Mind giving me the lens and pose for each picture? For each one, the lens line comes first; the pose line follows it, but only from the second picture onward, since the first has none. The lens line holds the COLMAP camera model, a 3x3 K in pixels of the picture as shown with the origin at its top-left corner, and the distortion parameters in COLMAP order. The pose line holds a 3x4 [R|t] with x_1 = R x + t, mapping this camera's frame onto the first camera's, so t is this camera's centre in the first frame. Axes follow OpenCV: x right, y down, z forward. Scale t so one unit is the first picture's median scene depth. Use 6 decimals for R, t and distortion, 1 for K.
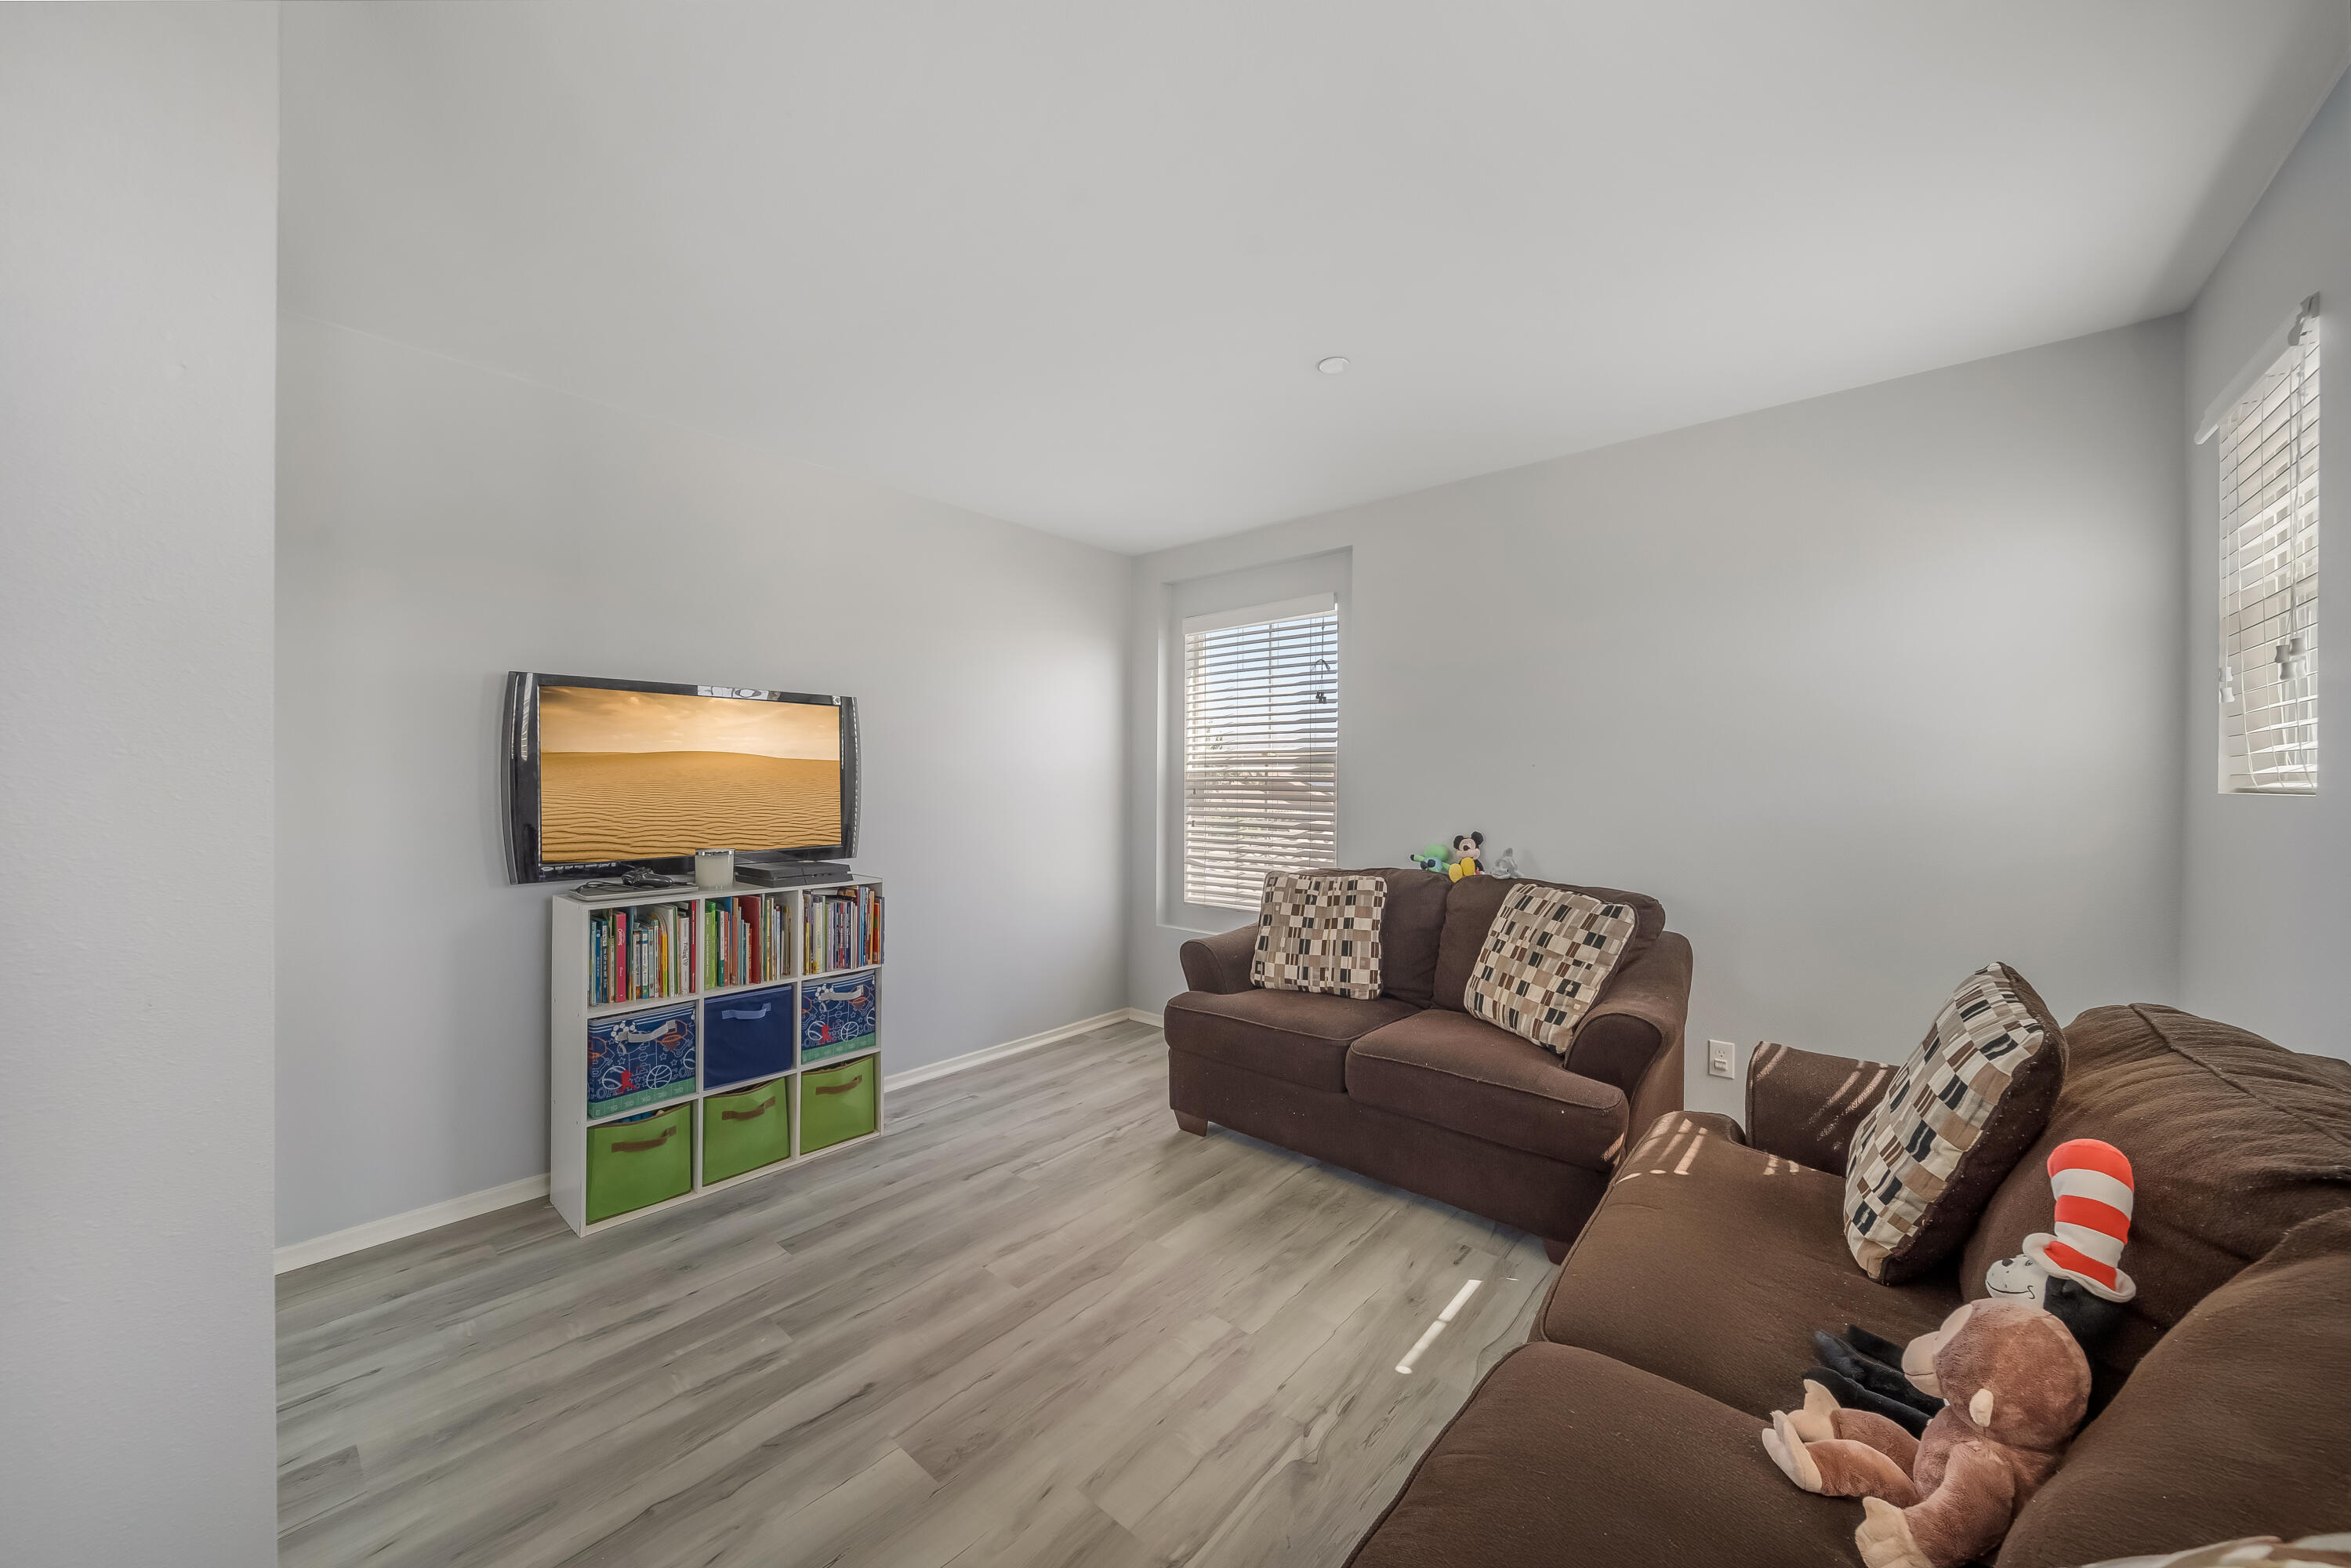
lens RADIAL K [[841.5, 0, 1174.3], [0, 841.5, 784.0], [0, 0, 1]] dist [-0.001967, -0.000532]
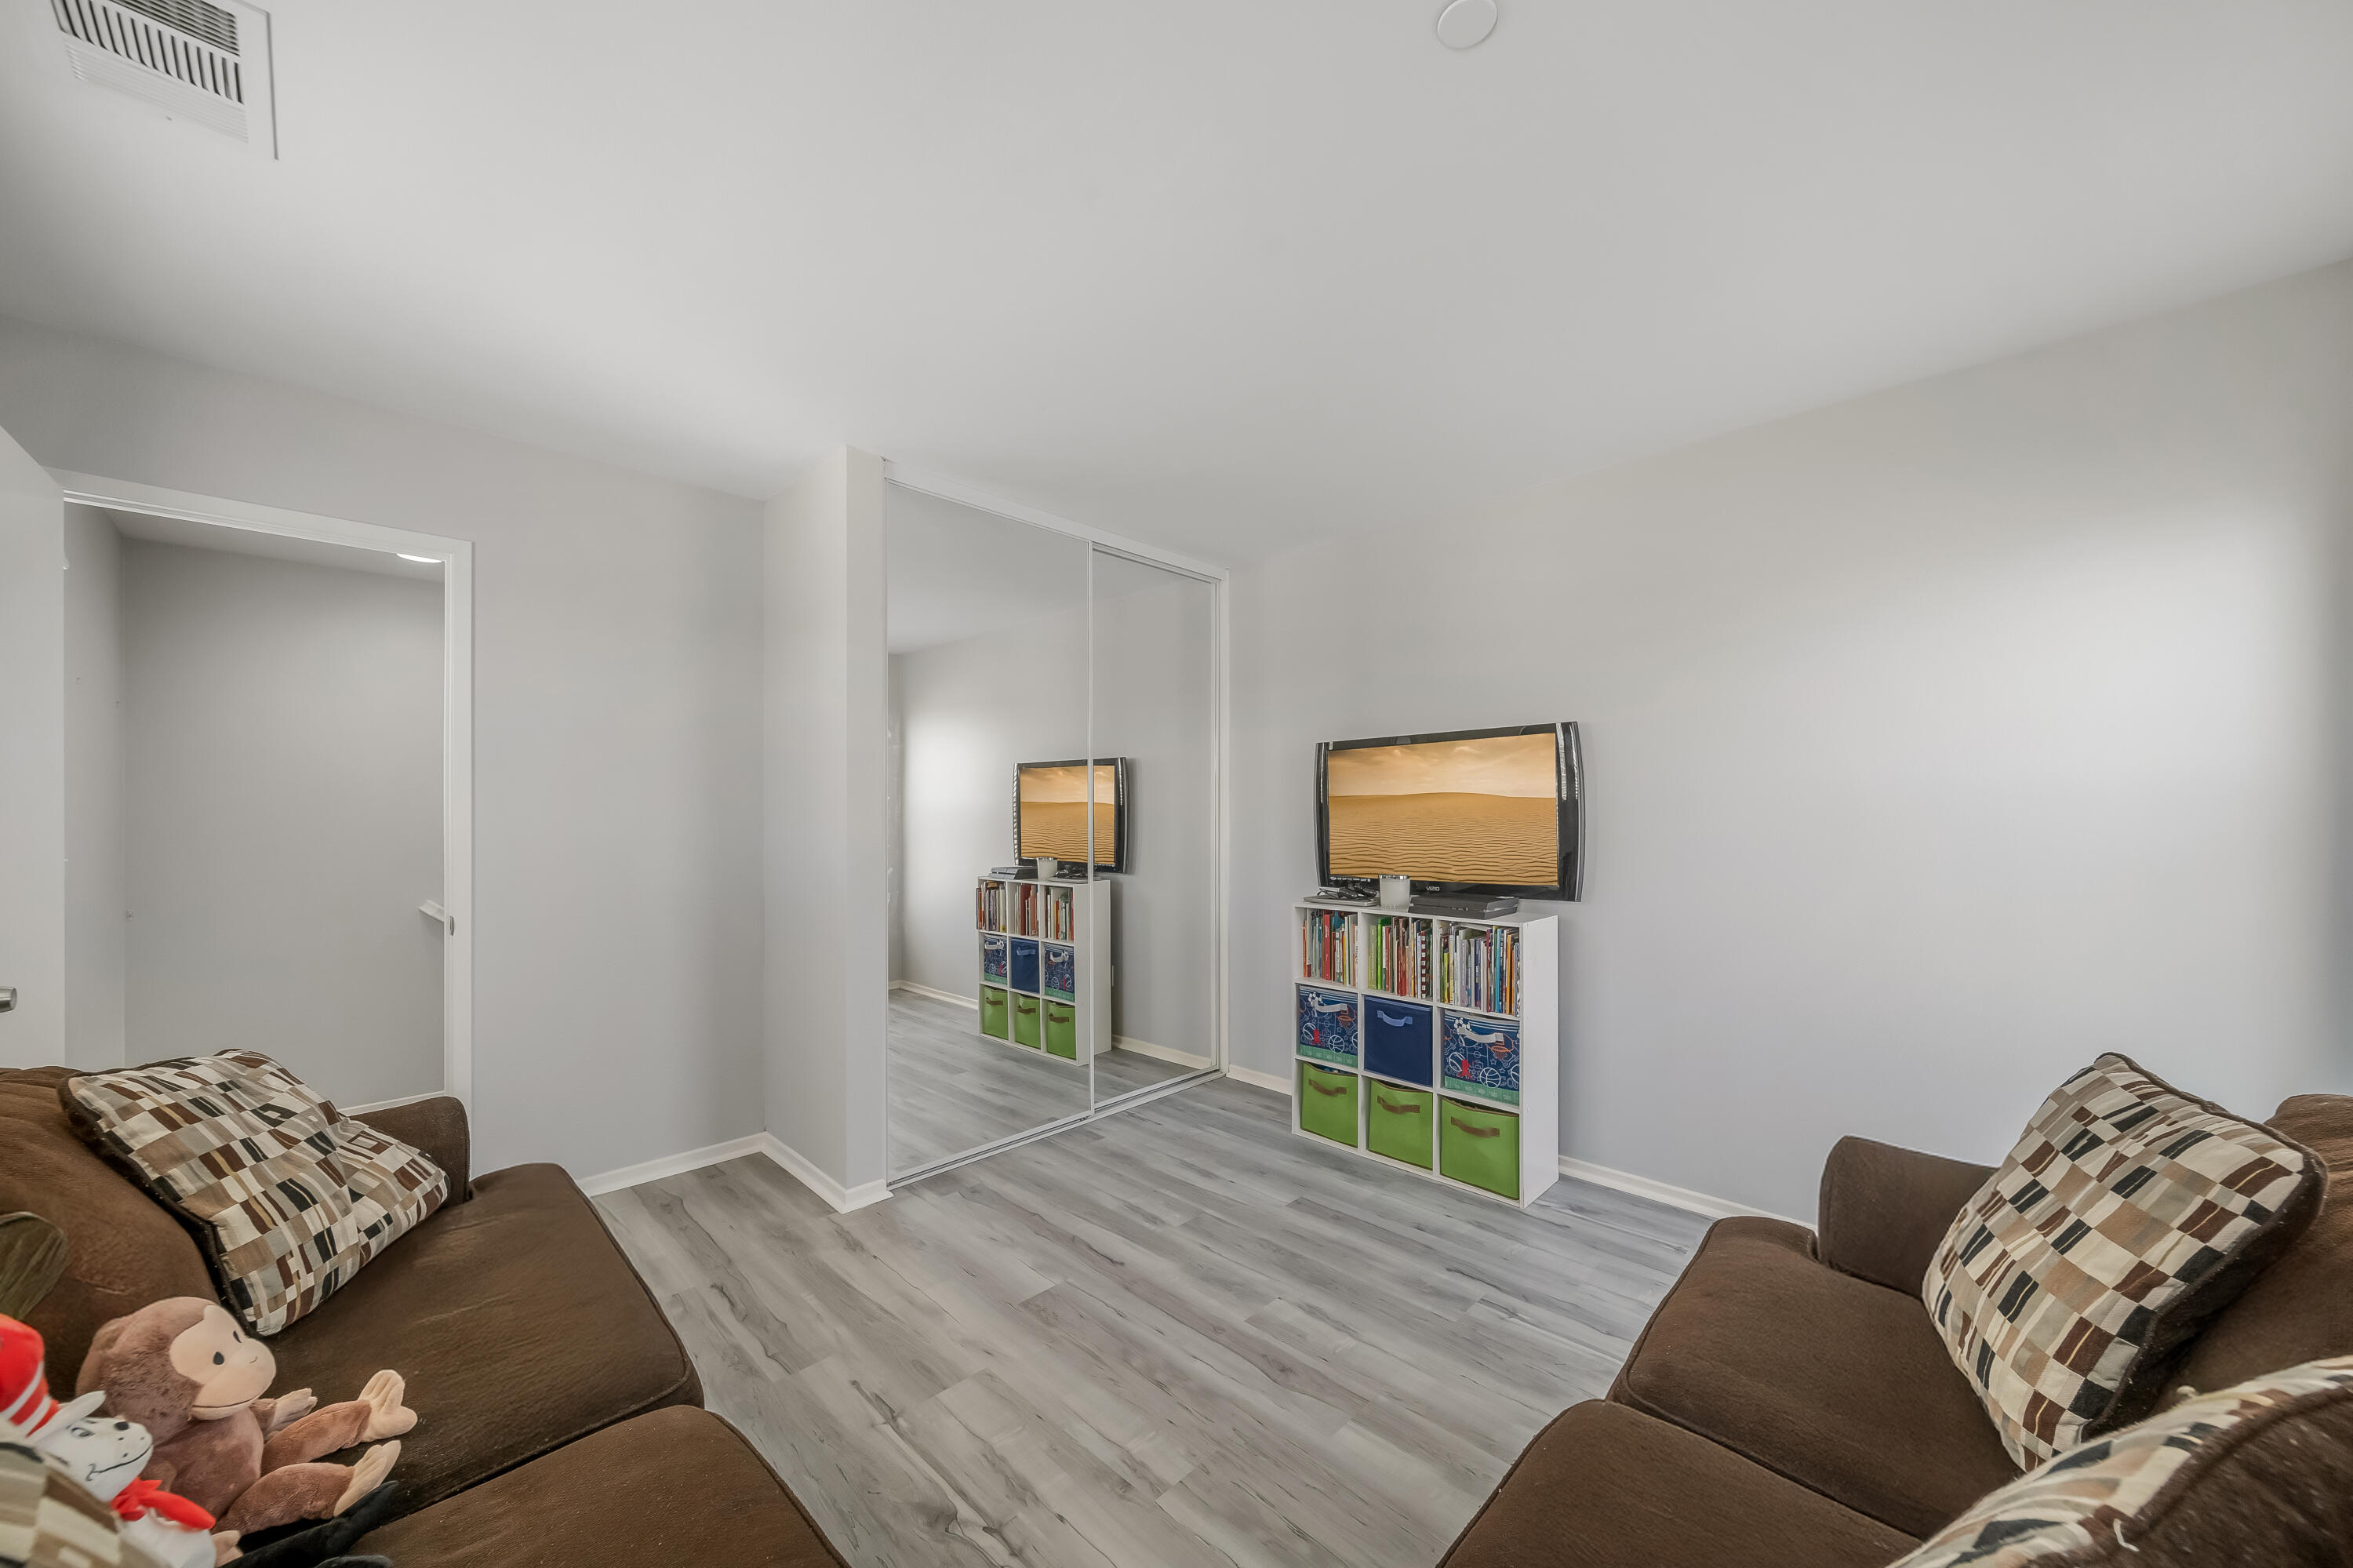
lens RADIAL K [[842.2, 0, 1175.2], [0, 842.2, 802.6], [0, 0, 1]] dist [-0.001967, -0.000532]
pose [[-0.066398, -0.019870, -0.997595, 0.697662], [-0.000004, 0.999802, -0.019914, 0.001120], [0.997793, -0.001318, -0.066385, 0.824984]]
